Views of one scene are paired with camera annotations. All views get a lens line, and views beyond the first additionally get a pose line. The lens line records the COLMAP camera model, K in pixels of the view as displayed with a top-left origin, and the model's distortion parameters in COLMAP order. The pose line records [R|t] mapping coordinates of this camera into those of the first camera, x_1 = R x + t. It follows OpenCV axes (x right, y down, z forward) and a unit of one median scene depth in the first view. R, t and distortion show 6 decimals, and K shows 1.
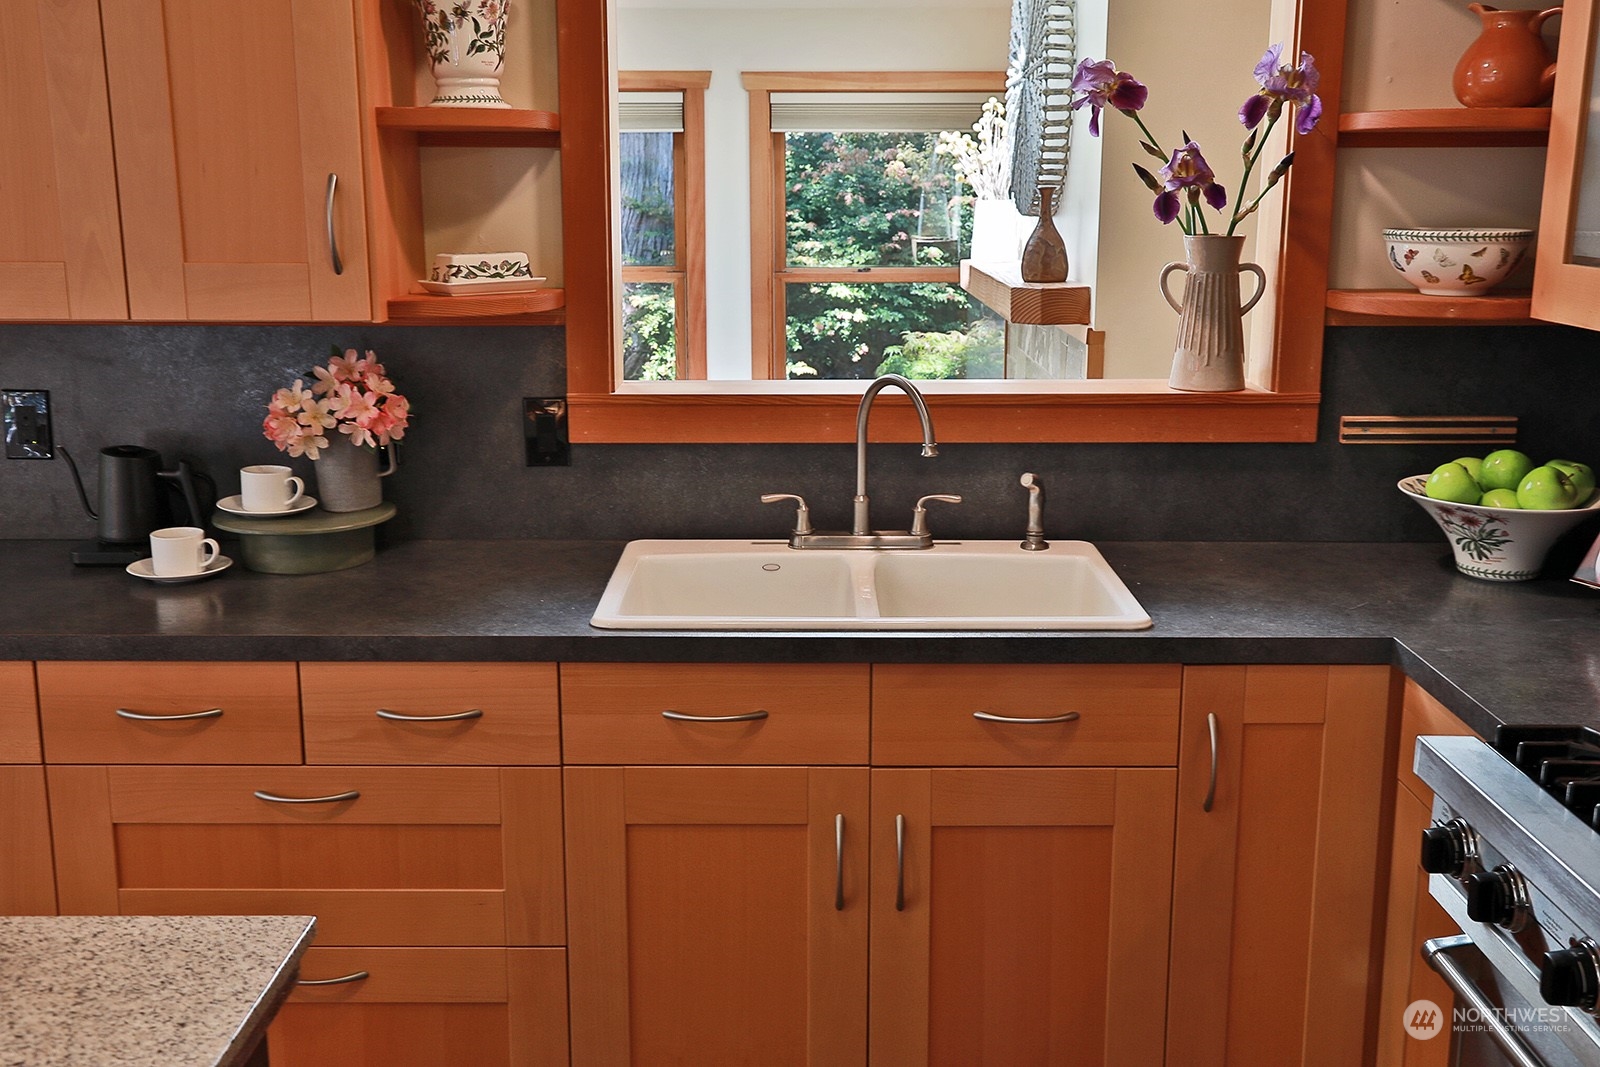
lens RADIAL K [[1659.5, 0, 800.0], [0, 1659.5, 533.5], [0, 0, 1]] dist [-0.003397, 0.006702]
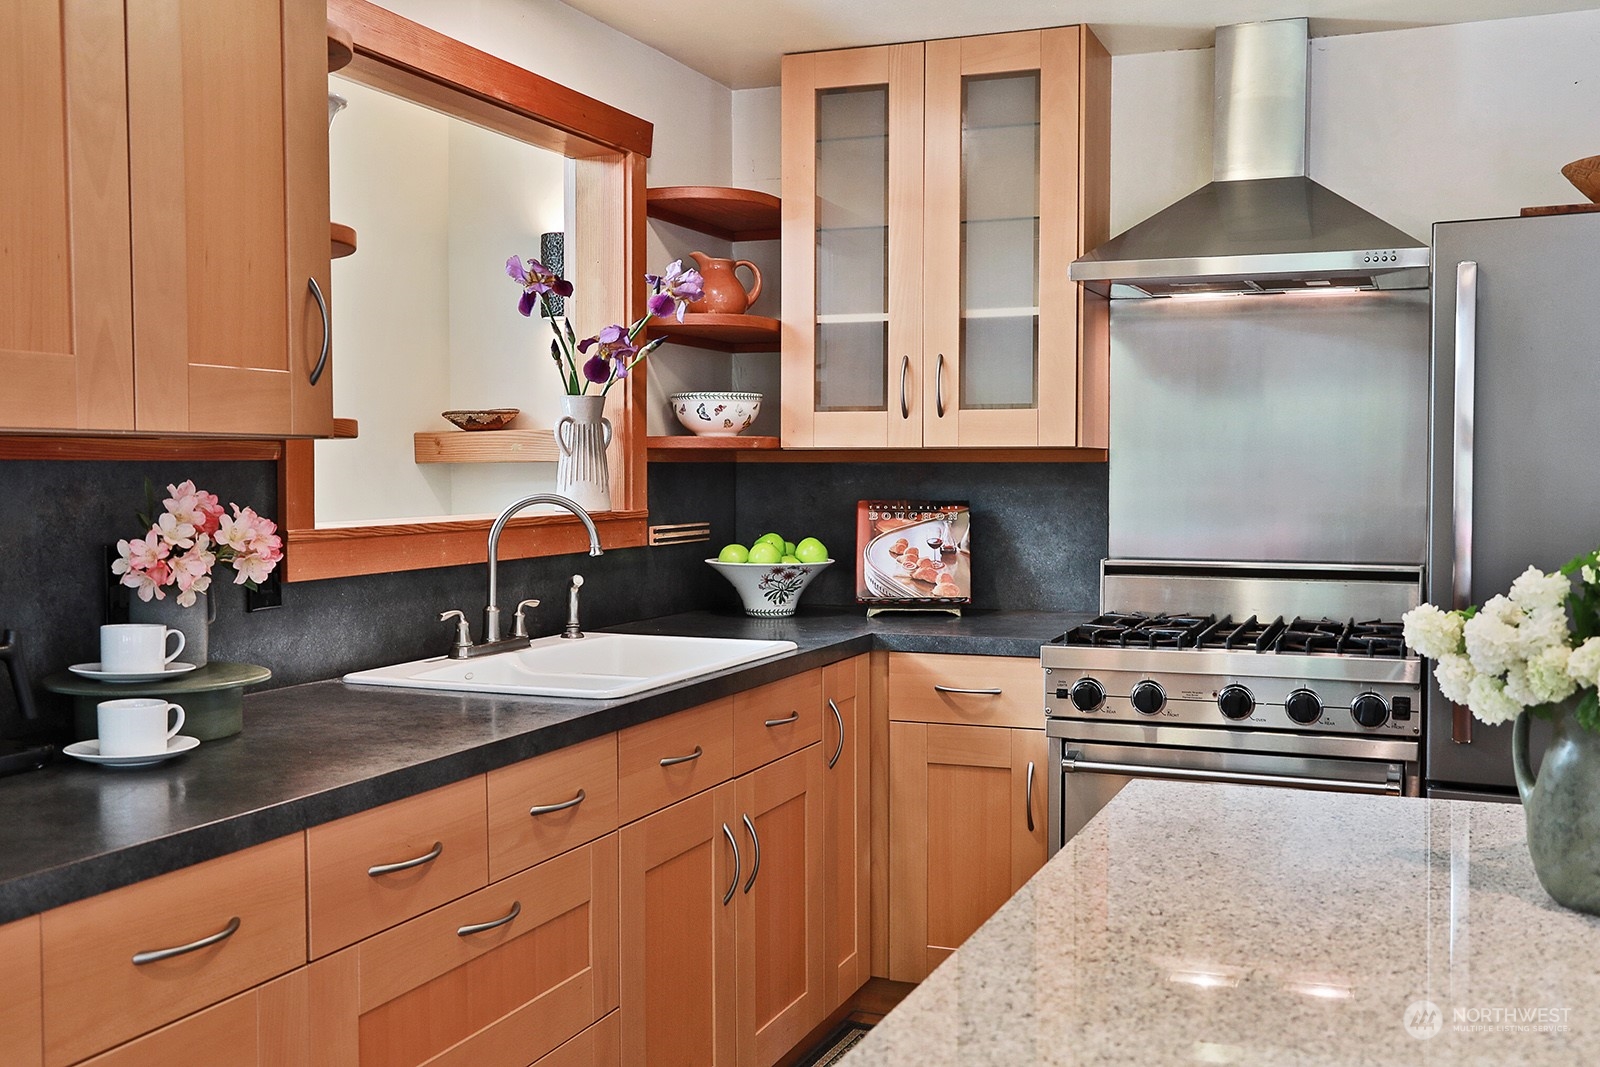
lens RADIAL K [[1603.3, 0, 800.0], [0, 1603.3, 533.5], [0, 0, 1]] dist [0.007192, 0.001203]
pose [[0.378336, -0.040582, 0.924778, -0.955293], [0.195165, 0.980079, -0.036835, 0.010438], [-0.904861, 0.194420, 0.378719, 0.407183]]
